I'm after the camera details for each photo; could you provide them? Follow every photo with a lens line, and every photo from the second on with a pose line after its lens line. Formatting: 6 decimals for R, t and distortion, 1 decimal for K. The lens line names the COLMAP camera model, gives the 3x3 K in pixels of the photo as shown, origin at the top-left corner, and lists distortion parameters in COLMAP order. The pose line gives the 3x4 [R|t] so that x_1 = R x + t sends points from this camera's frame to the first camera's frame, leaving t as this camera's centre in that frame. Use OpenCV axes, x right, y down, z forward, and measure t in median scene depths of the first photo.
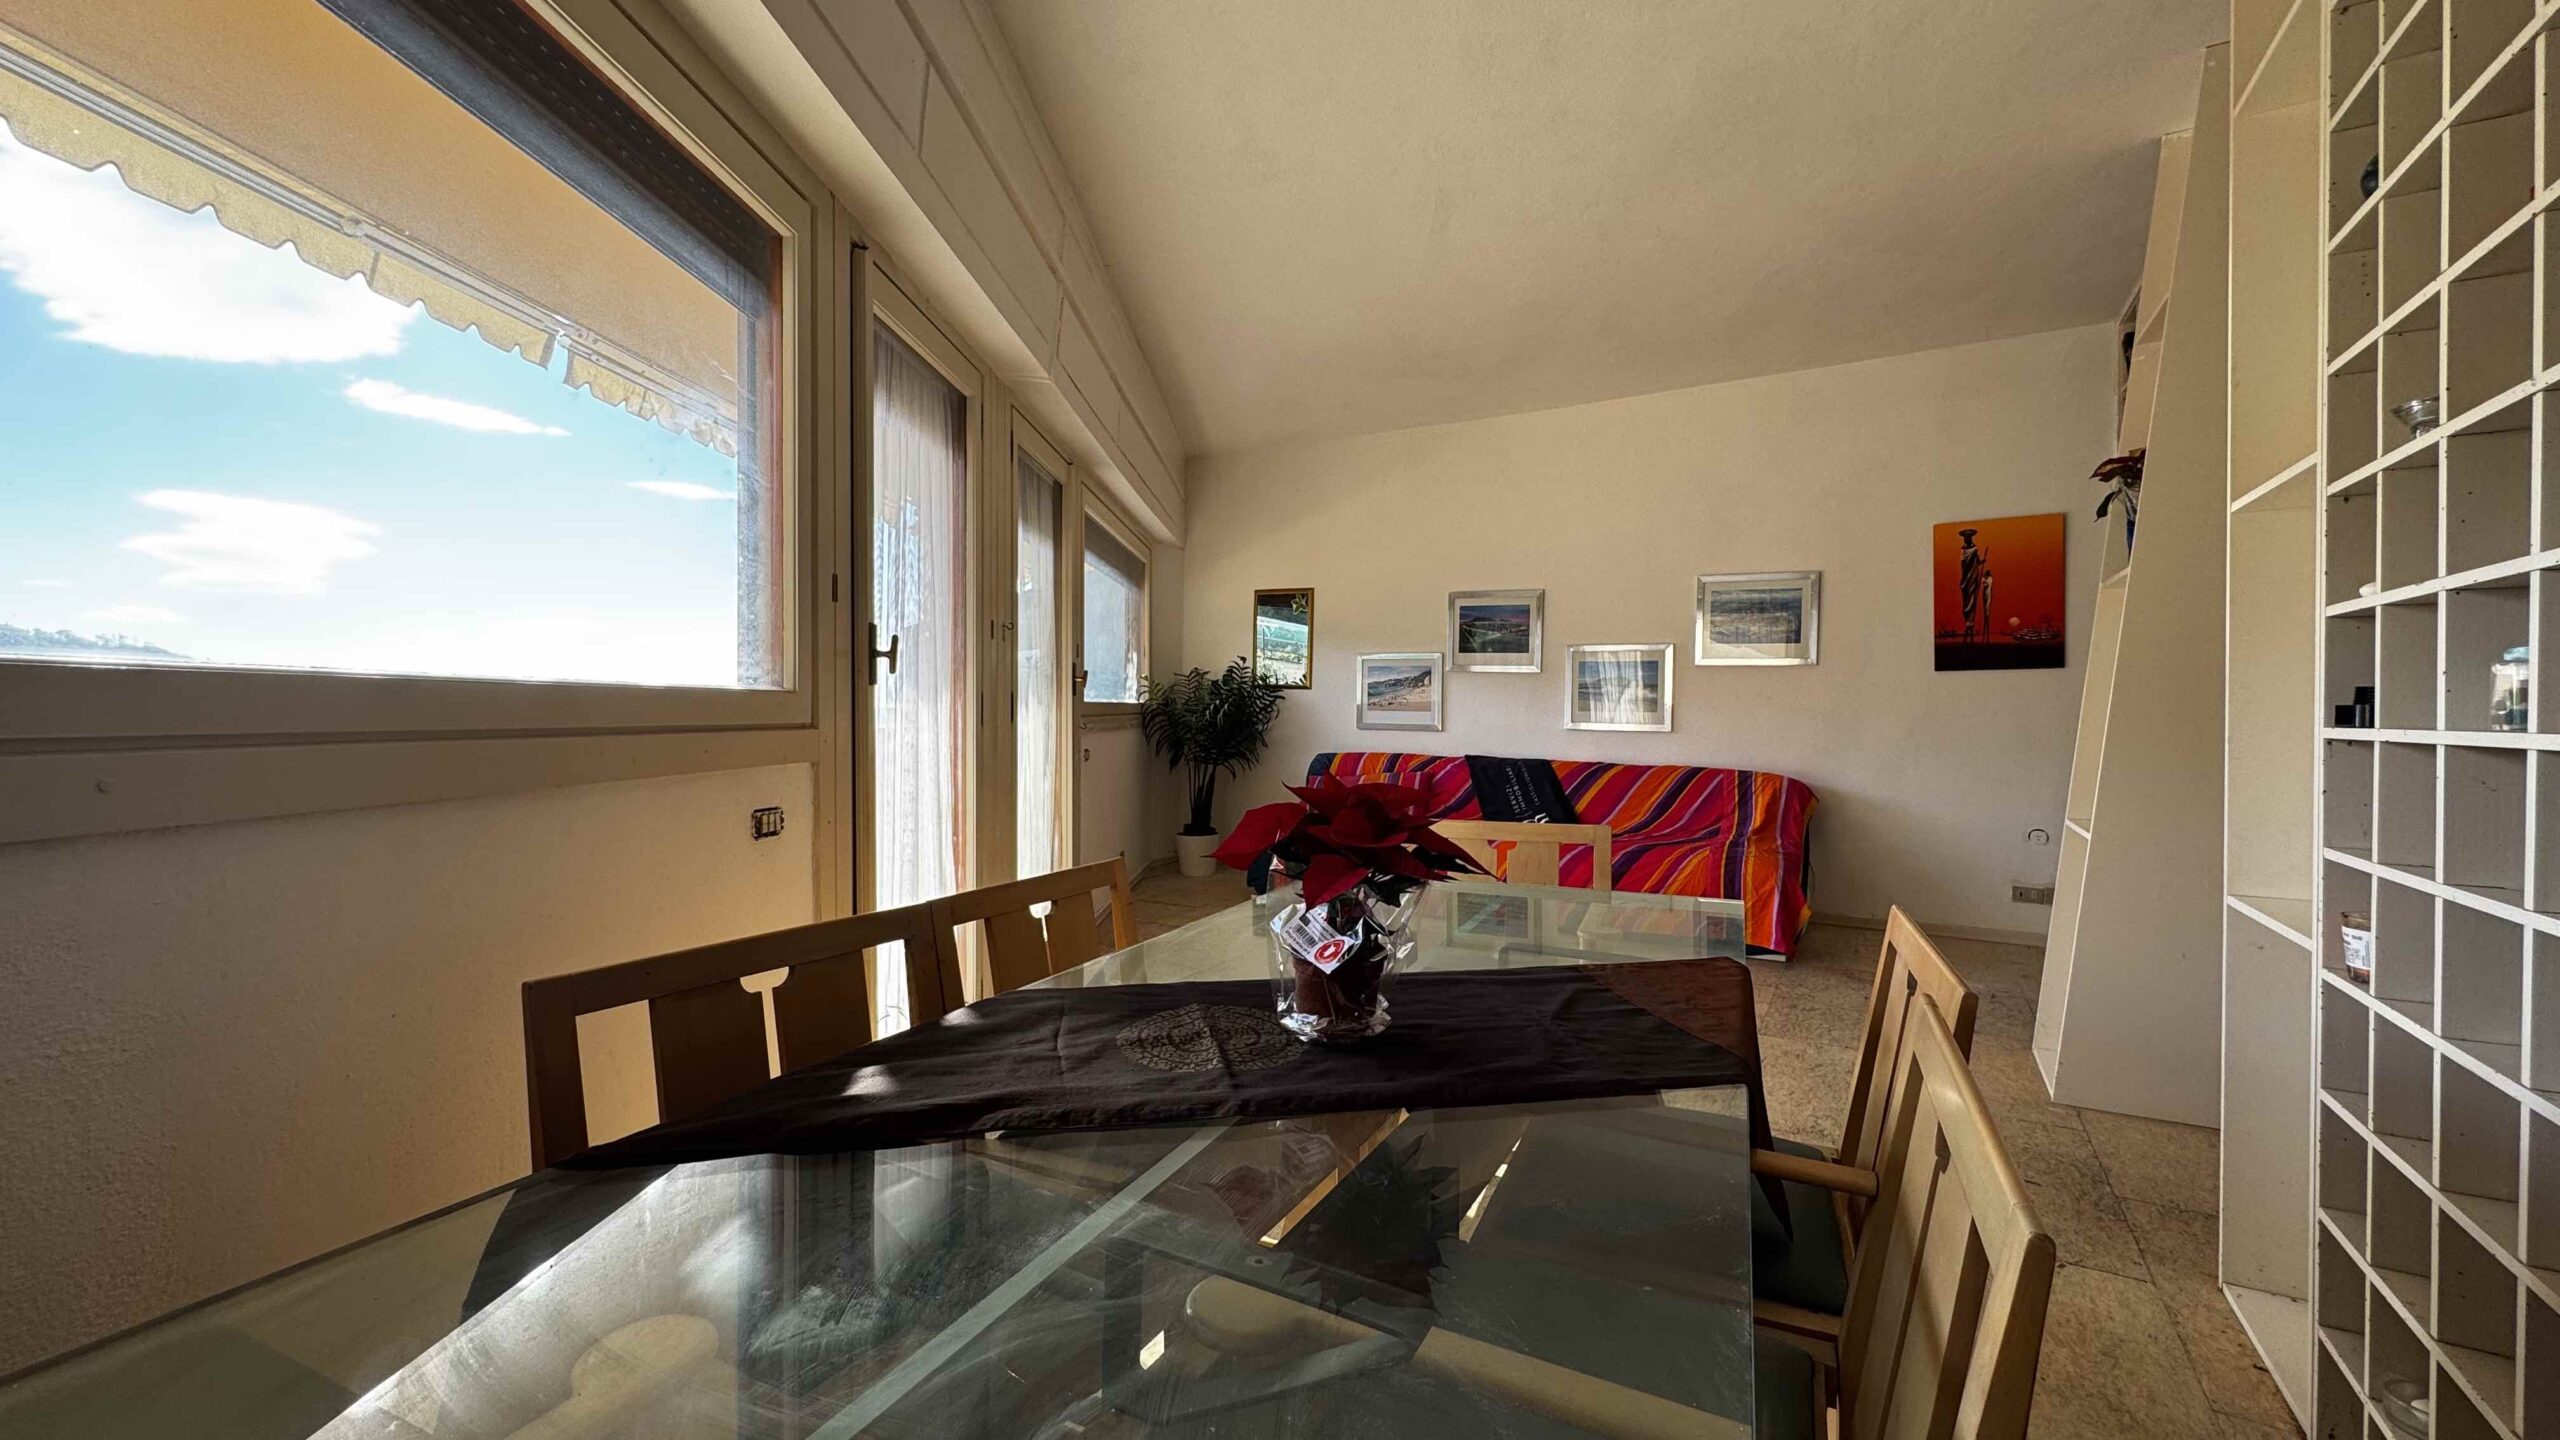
lens RADIAL K [[1021.2, 0, 1278.5], [0, 1021.2, 719.1], [0, 0, 1]] dist [-0.002314, -0.000110]
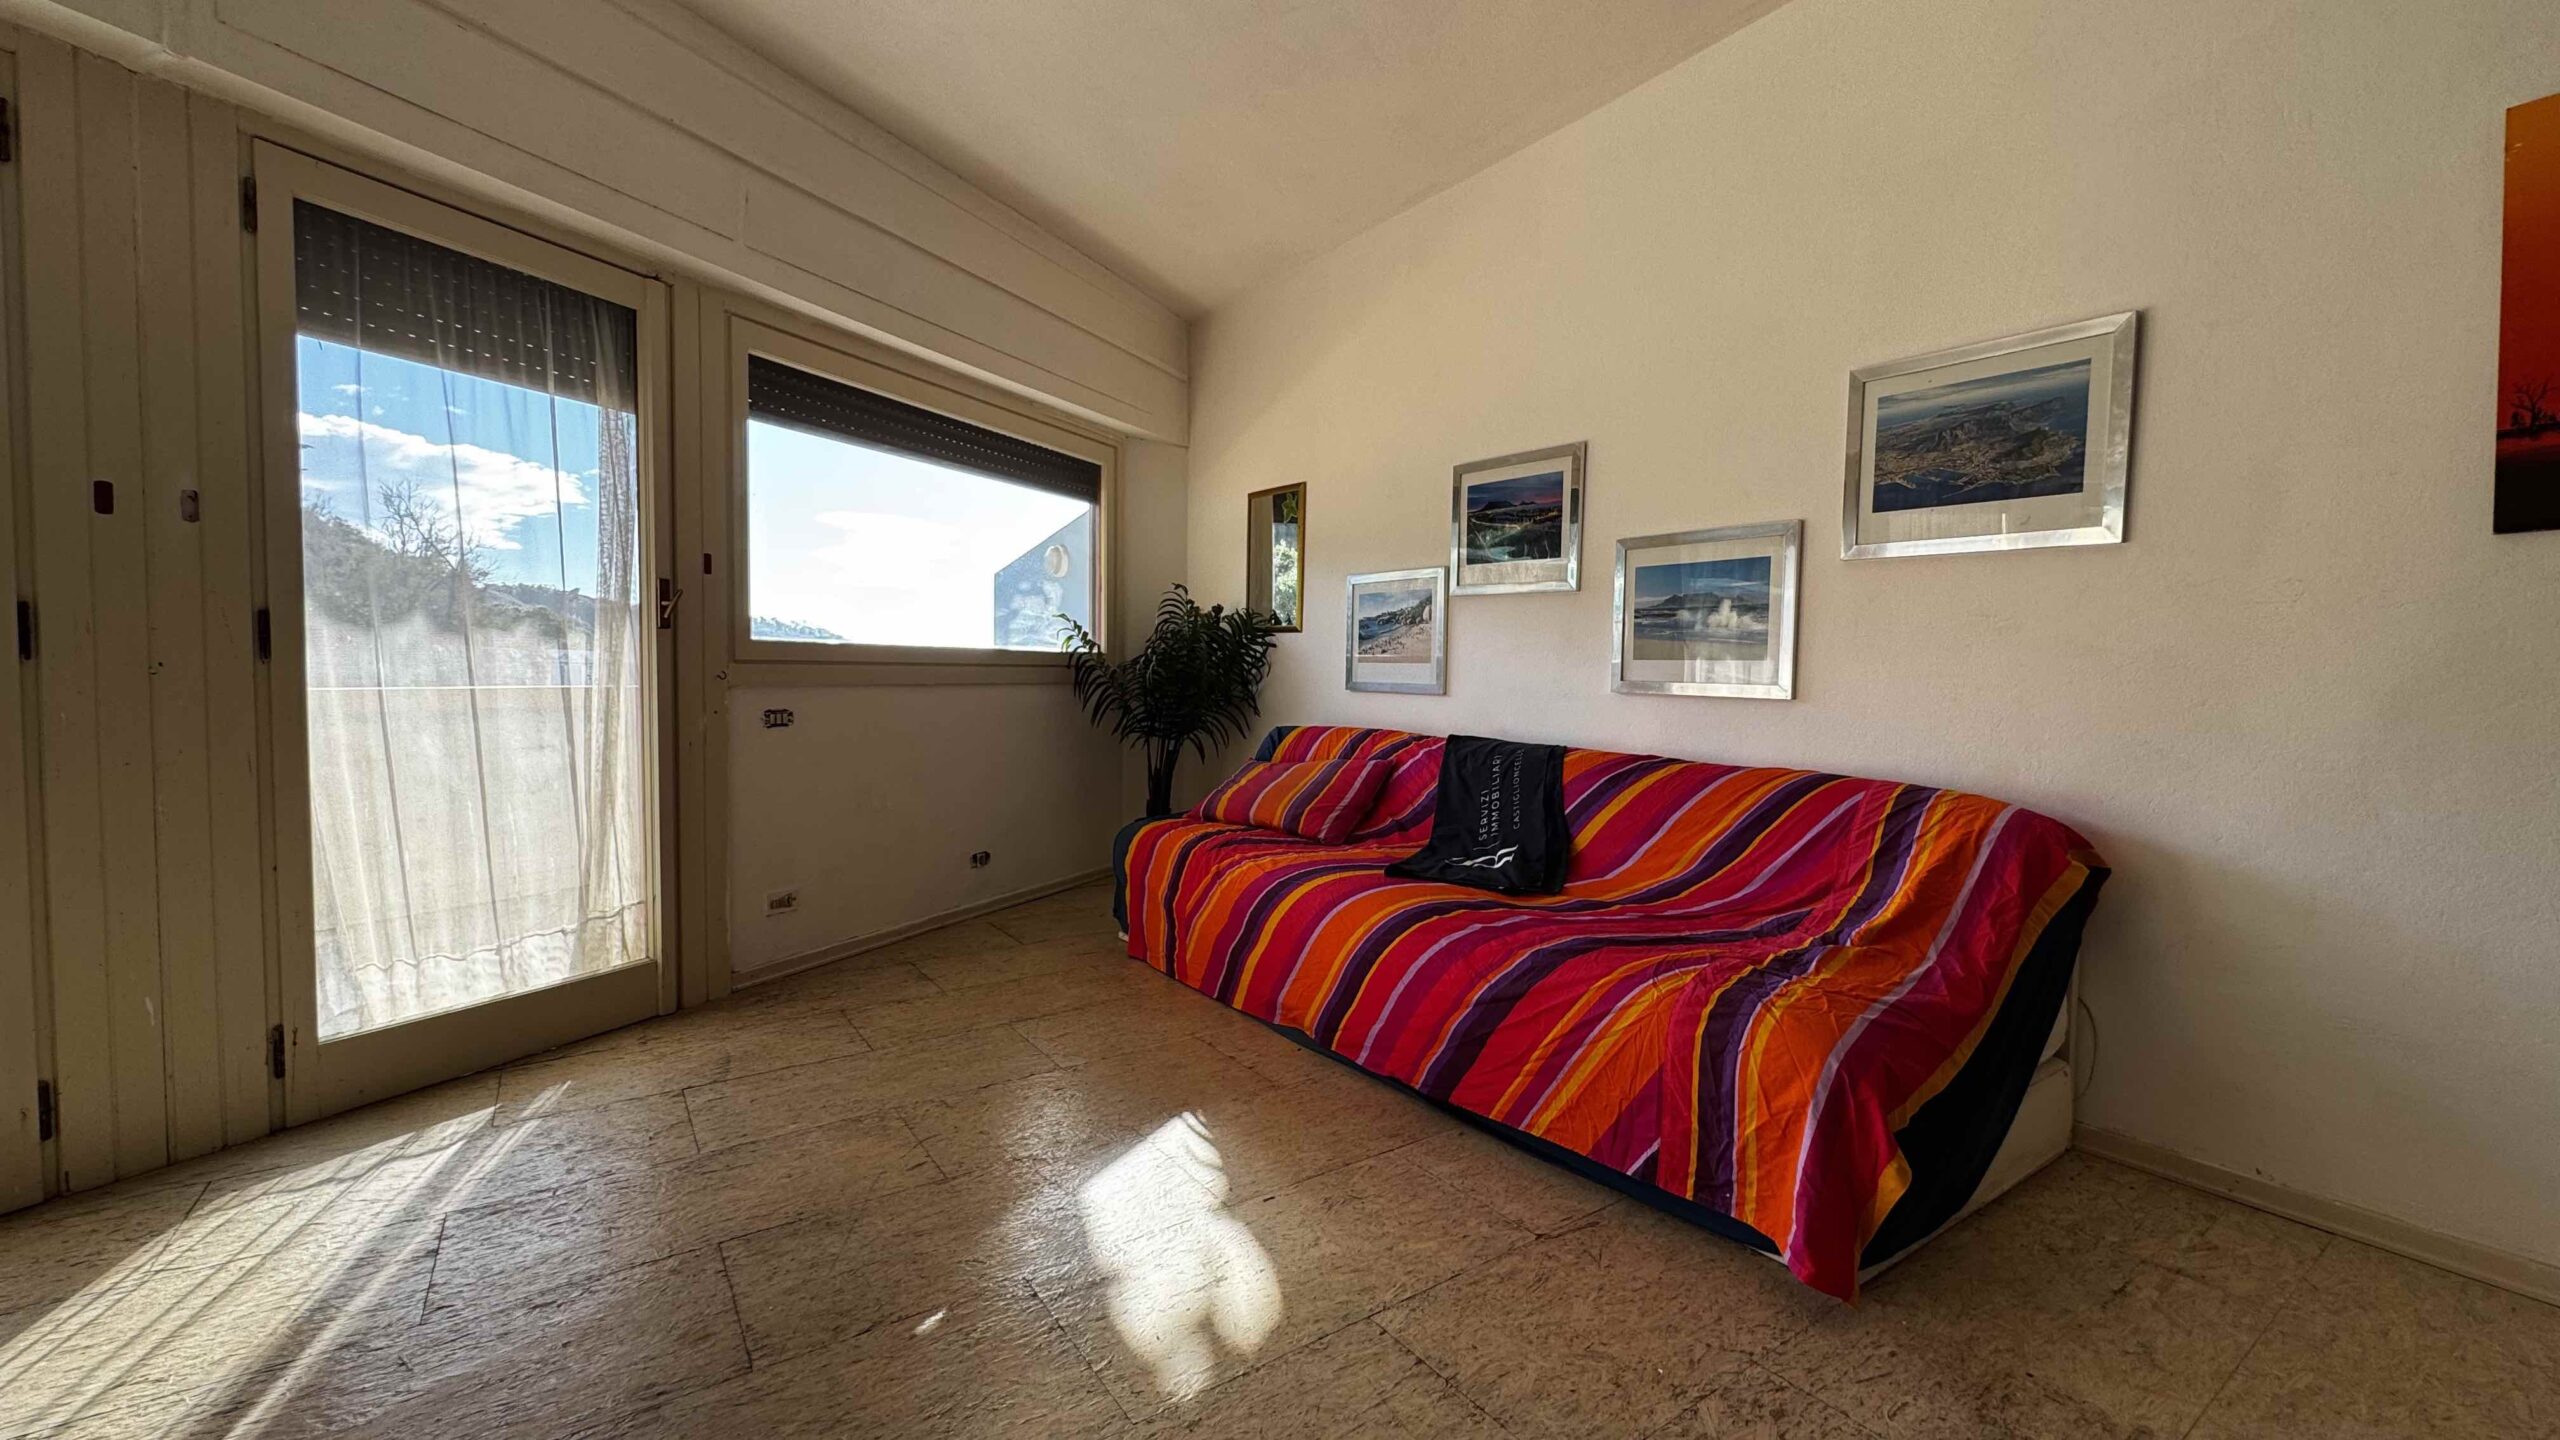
lens RADIAL K [[1021.2, 0, 1278.5], [0, 1021.2, 719.1], [0, 0, 1]] dist [-0.002314, -0.000110]
pose [[0.912476, 0.021951, -0.408541, 0.574675], [-0.010038, 0.999460, 0.031280, 0.015056], [0.409007, -0.024441, 0.912204, 0.716898]]
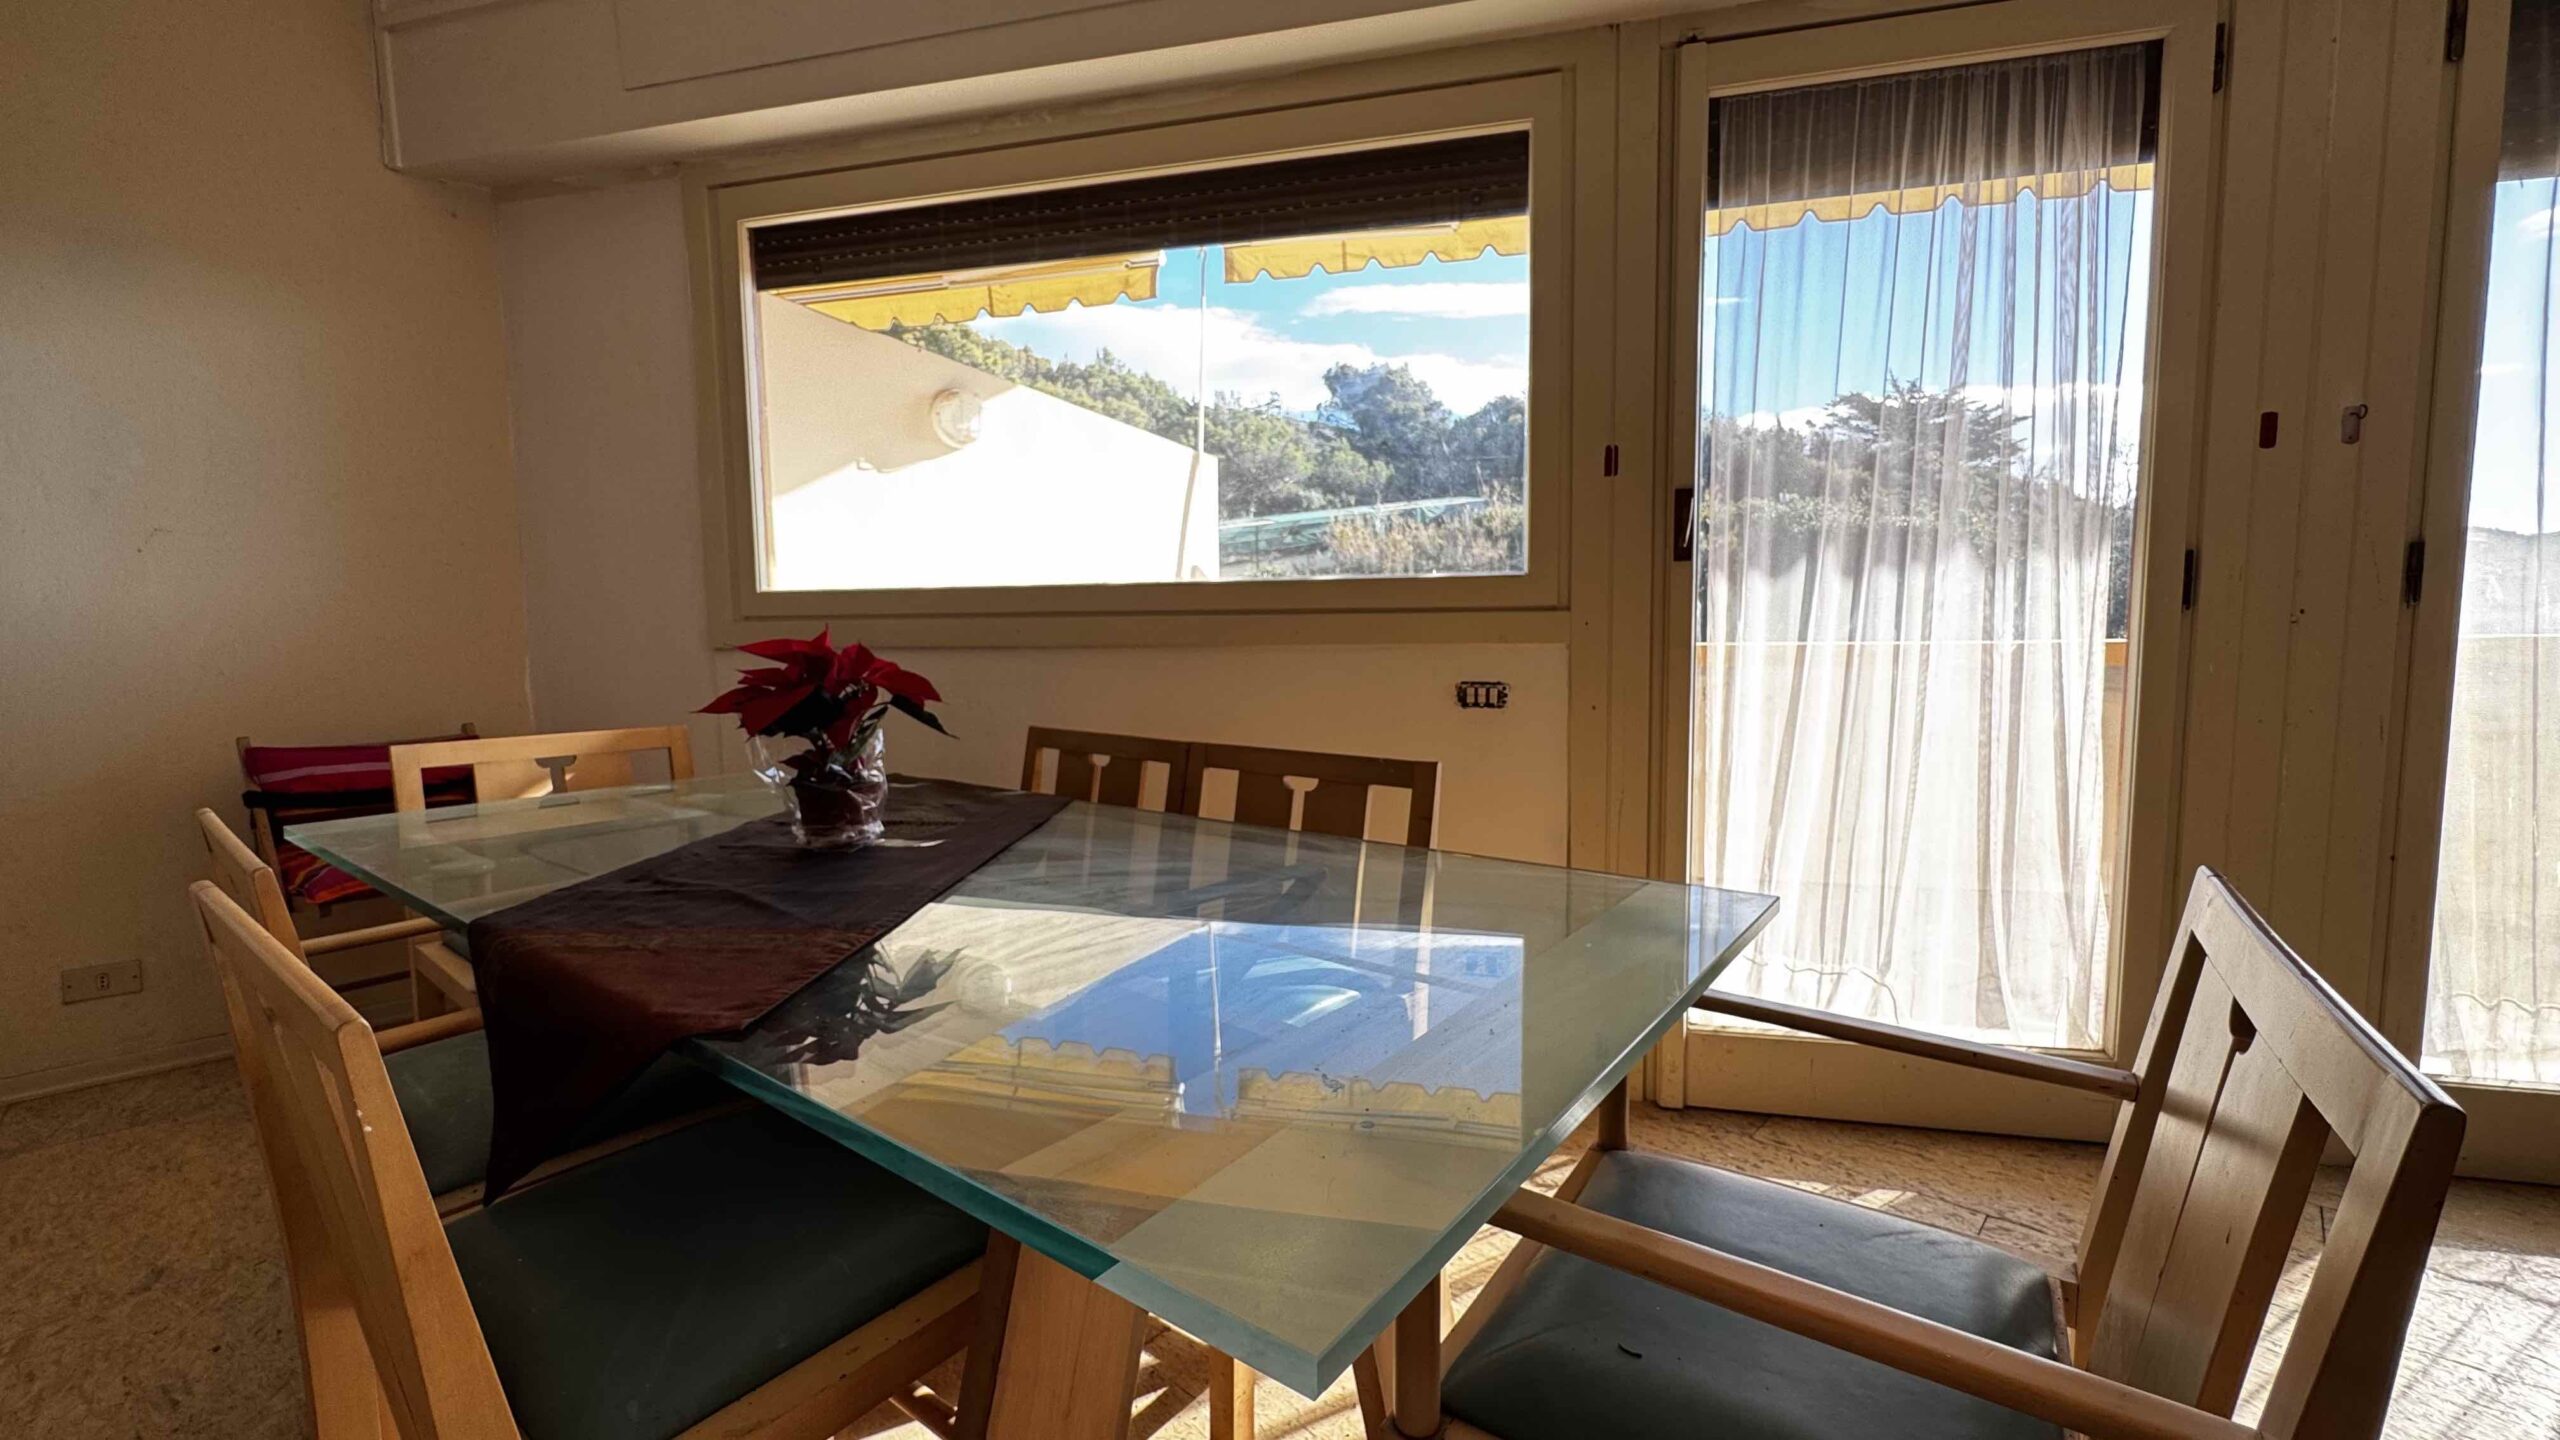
lens RADIAL K [[1021.2, 0, 1278.5], [0, 1021.2, 719.1], [0, 0, 1]] dist [-0.002314, -0.000110]
pose [[-0.222500, 0.084449, -0.971268, 0.370057], [0.001713, 0.996274, 0.086231, 0.017521], [0.974931, 0.017523, -0.221816, 0.591571]]
